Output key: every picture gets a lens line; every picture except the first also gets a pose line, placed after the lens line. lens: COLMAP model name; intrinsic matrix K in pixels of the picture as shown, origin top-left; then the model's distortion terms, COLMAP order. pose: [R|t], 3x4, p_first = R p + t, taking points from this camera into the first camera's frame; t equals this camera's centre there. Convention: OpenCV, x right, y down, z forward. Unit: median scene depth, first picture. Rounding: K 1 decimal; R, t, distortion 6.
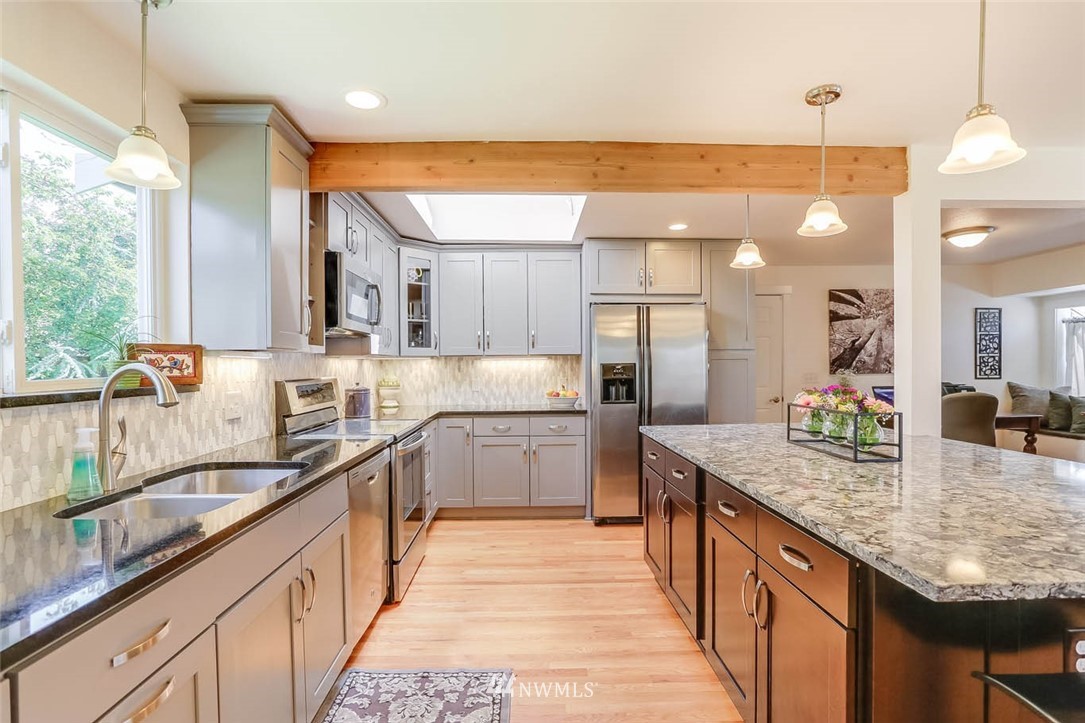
lens RADIAL K [[522.1, 0, 540.8], [0, 522.1, 371.1], [0, 0, 1]] dist [-0.033379, 0.006813]
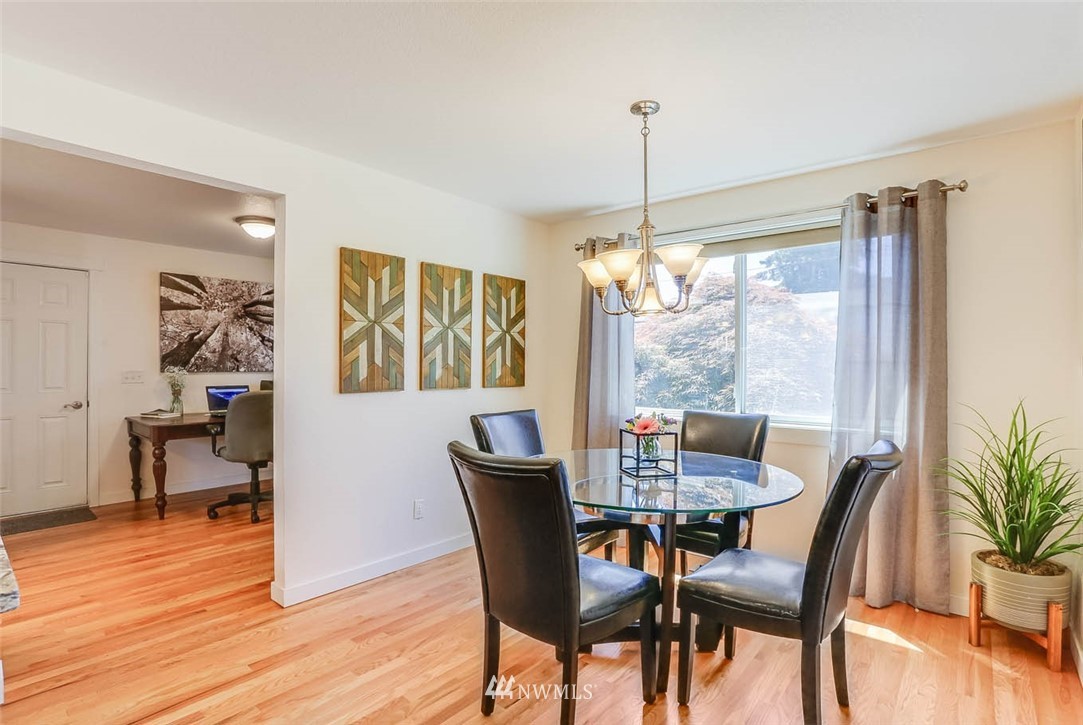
lens RADIAL K [[537.5, 0, 526.5], [0, 537.5, 367.4], [0, 0, 1]] dist [-0.045878, 0.010604]
pose [[0.674638, 0.012115, 0.738049, 0.477813], [-0.003517, 0.999907, -0.013198, 0.010711], [-0.738140, 0.006308, 0.674618, -0.032790]]
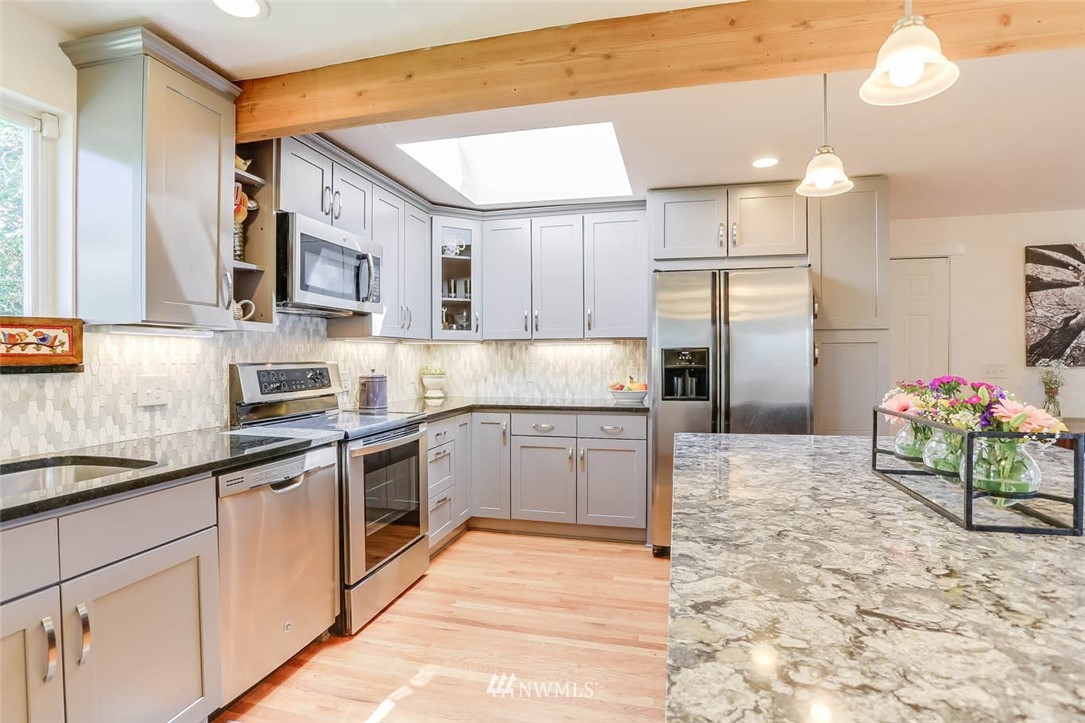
lens RADIAL K [[538.5, 0, 541.1], [0, 538.5, 362.3], [0, 0, 1]] dist [-0.045878, 0.010604]
pose [[0.961443, 0.007022, -0.274914, 0.171742], [-0.007478, 0.999972, -0.000612, 0.008970], [0.274902, 0.002644, 0.961469, 0.195199]]
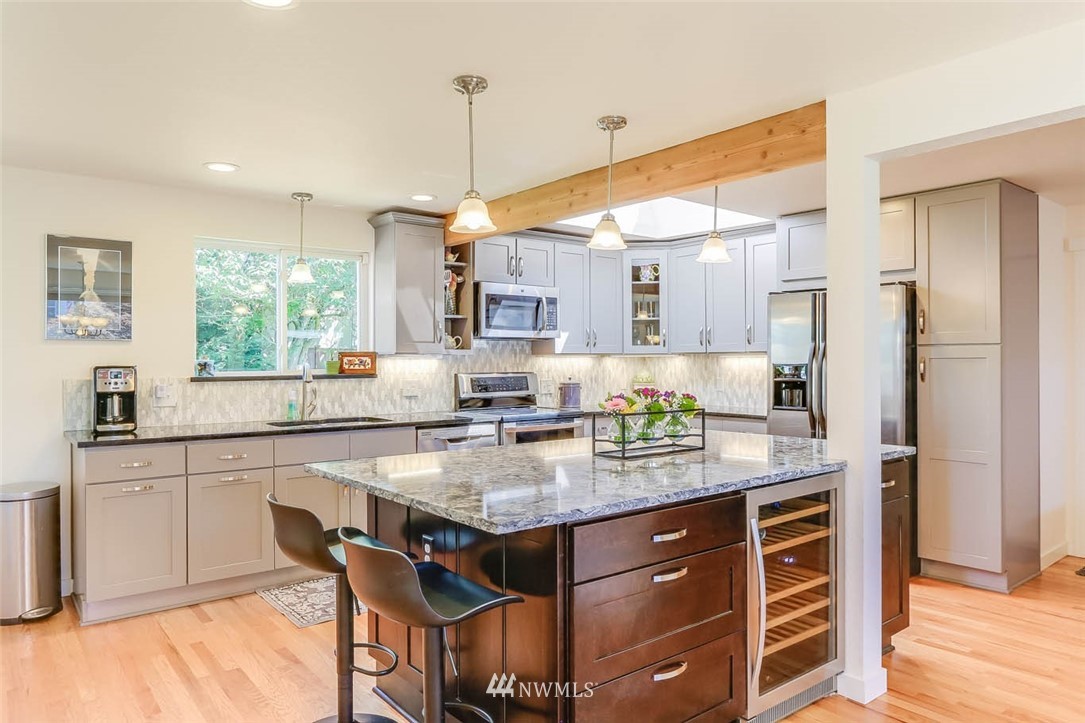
lens RADIAL K [[722.9, 0, 545.3], [0, 722.9, 361.5], [0, 0, 1]] dist [-0.011051, 0.004589]
pose [[0.607416, 0.007378, -0.794349, 0.885980], [-0.012185, 0.999926, -0.000030, -0.012723], [0.794290, 0.009698, 0.607461, -0.025450]]
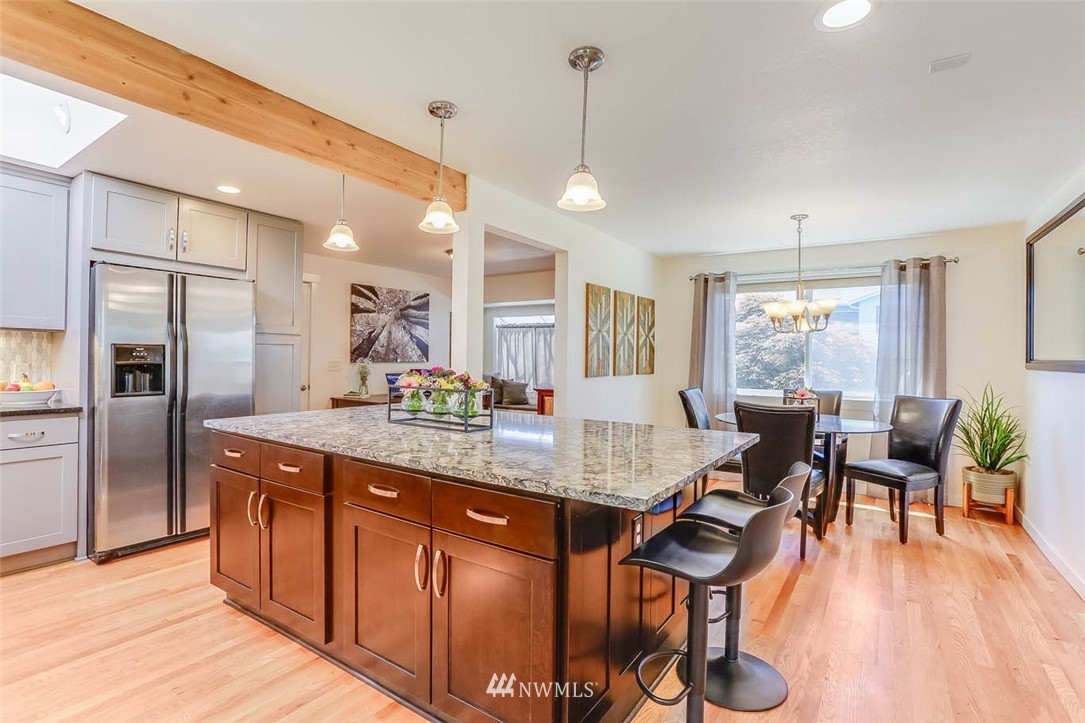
lens RADIAL K [[522.1, 0, 531.5], [0, 522.1, 354.2], [0, 0, 1]] dist [-0.033379, 0.006813]
pose [[0.592393, 0.021279, 0.805368, -0.125774], [-0.008415, 0.999760, -0.020225, 0.011224], [-0.805605, 0.005204, 0.592430, 0.089111]]
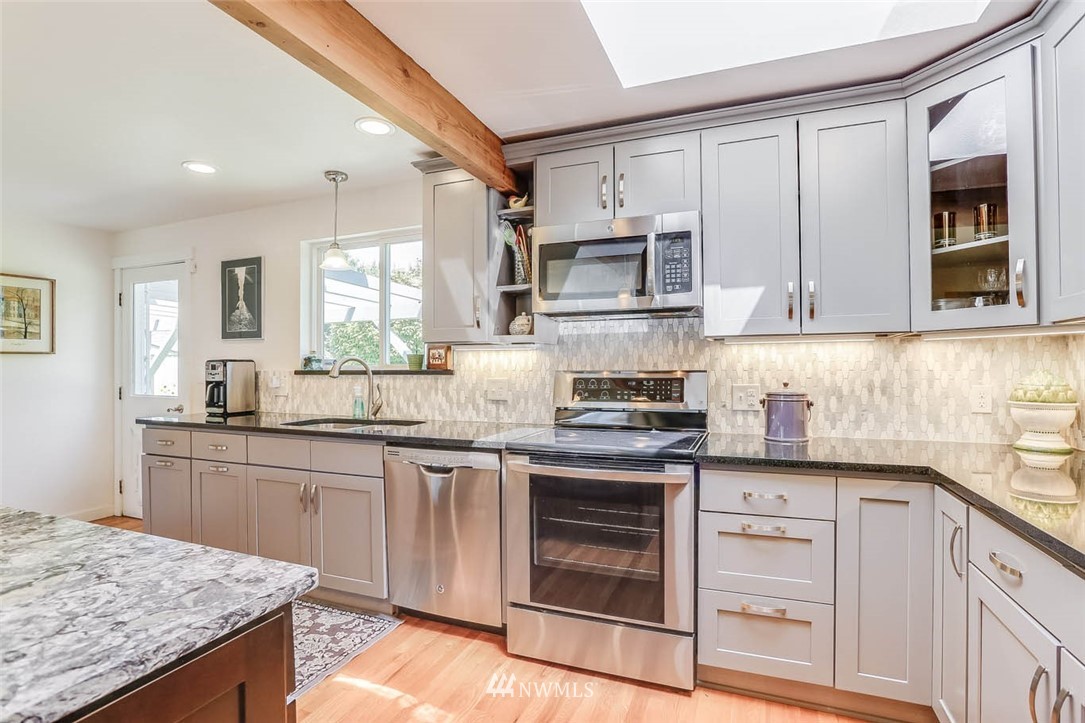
lens RADIAL K [[538.5, 0, 542.5], [0, 538.5, 364.6], [0, 0, 1]] dist [-0.045878, 0.010604]
pose [[-0.403268, 0.009837, -0.915029, 0.319804], [-0.004786, 0.999906, 0.012858, -0.005216], [0.915069, 0.009564, -0.403183, 0.977217]]
